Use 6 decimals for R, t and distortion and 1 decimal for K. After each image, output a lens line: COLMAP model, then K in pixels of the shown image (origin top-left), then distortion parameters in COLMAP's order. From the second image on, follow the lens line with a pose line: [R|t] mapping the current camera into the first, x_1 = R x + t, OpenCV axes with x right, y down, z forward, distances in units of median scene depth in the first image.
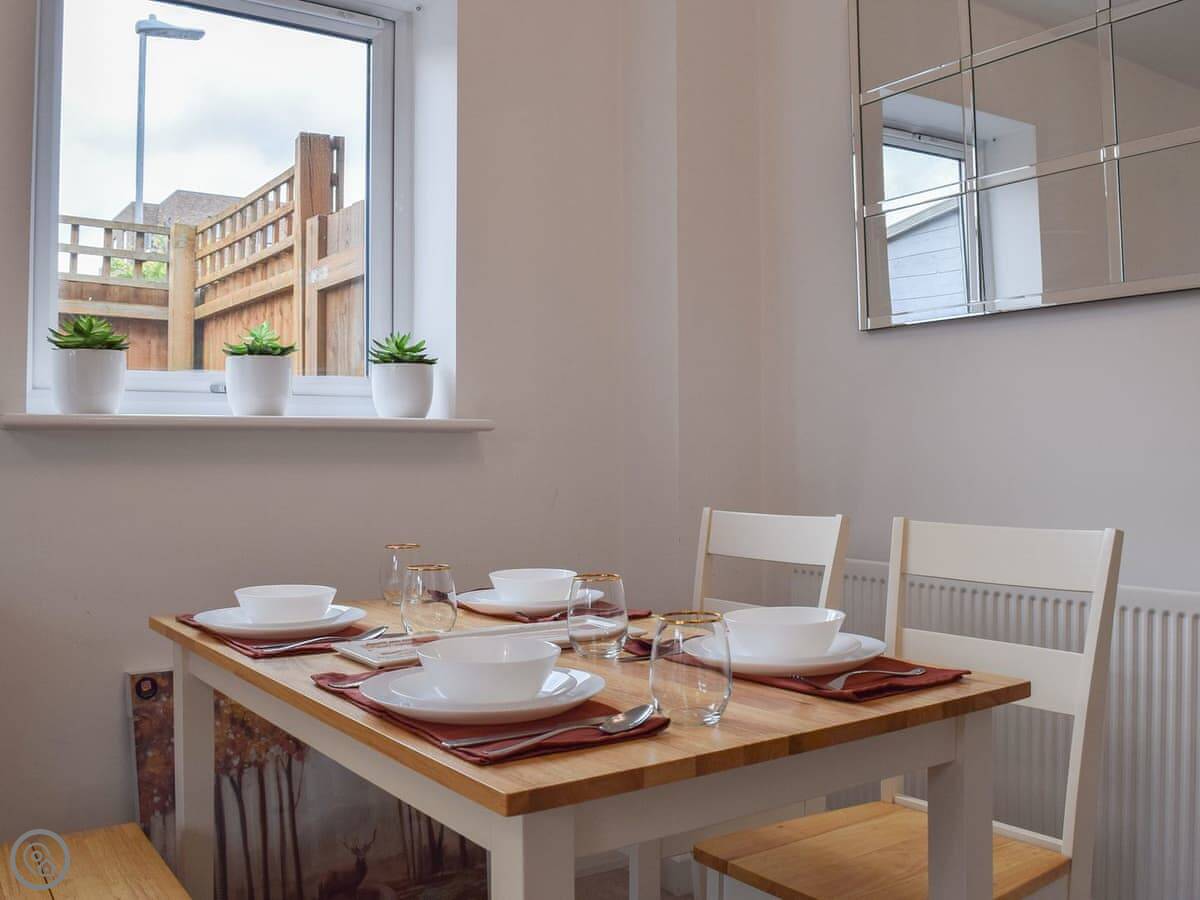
lens RADIAL K [[1110.7, 0, 600.0], [0, 1110.7, 450.0], [0, 0, 1]] dist [-0.088384, -0.006421]
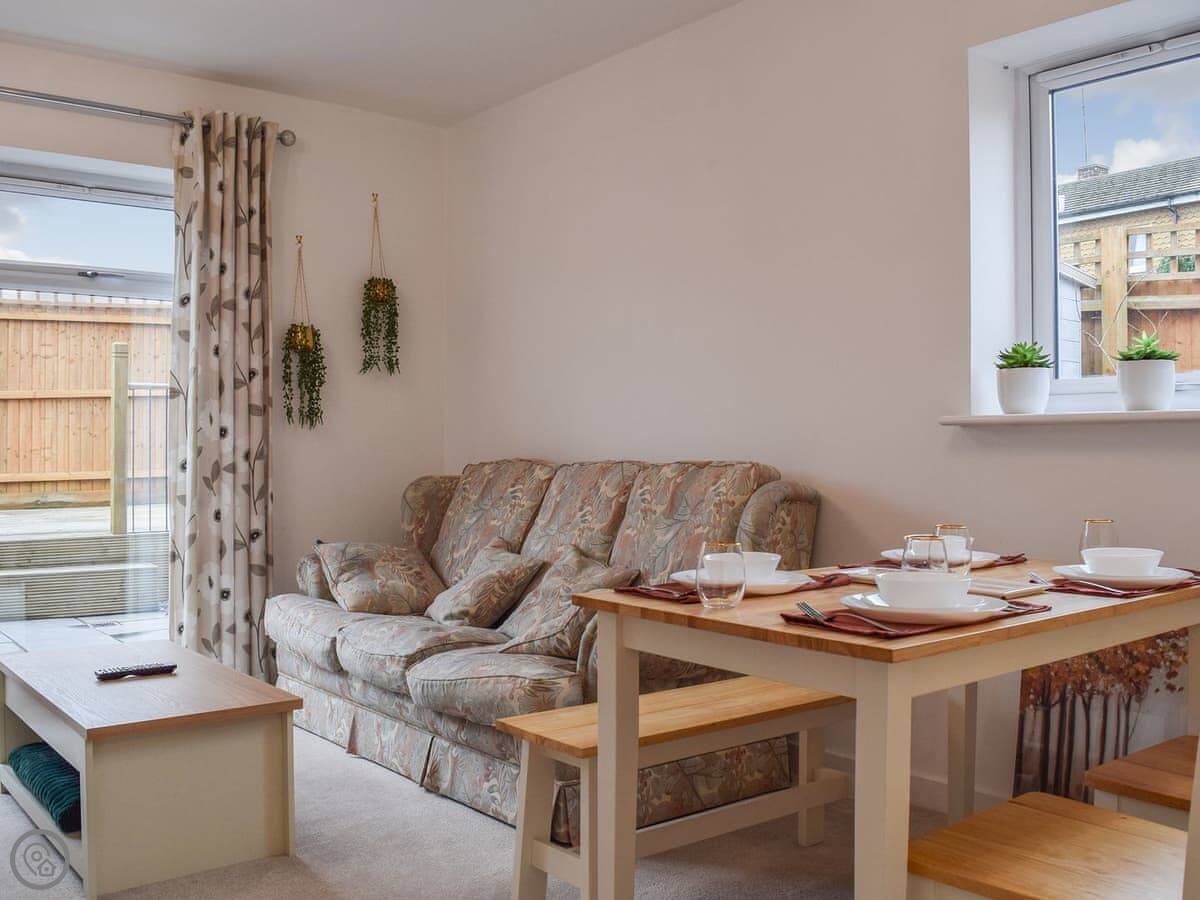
lens RADIAL K [[1110.7, 0, 600.0], [0, 1110.7, 450.0], [0, 0, 1]] dist [-0.088384, -0.006421]
pose [[0.072842, 0.012057, -0.997271, 0.877360], [0.000344, 0.999927, 0.012114, -0.004136], [0.997343, -0.001225, 0.072833, 0.345752]]
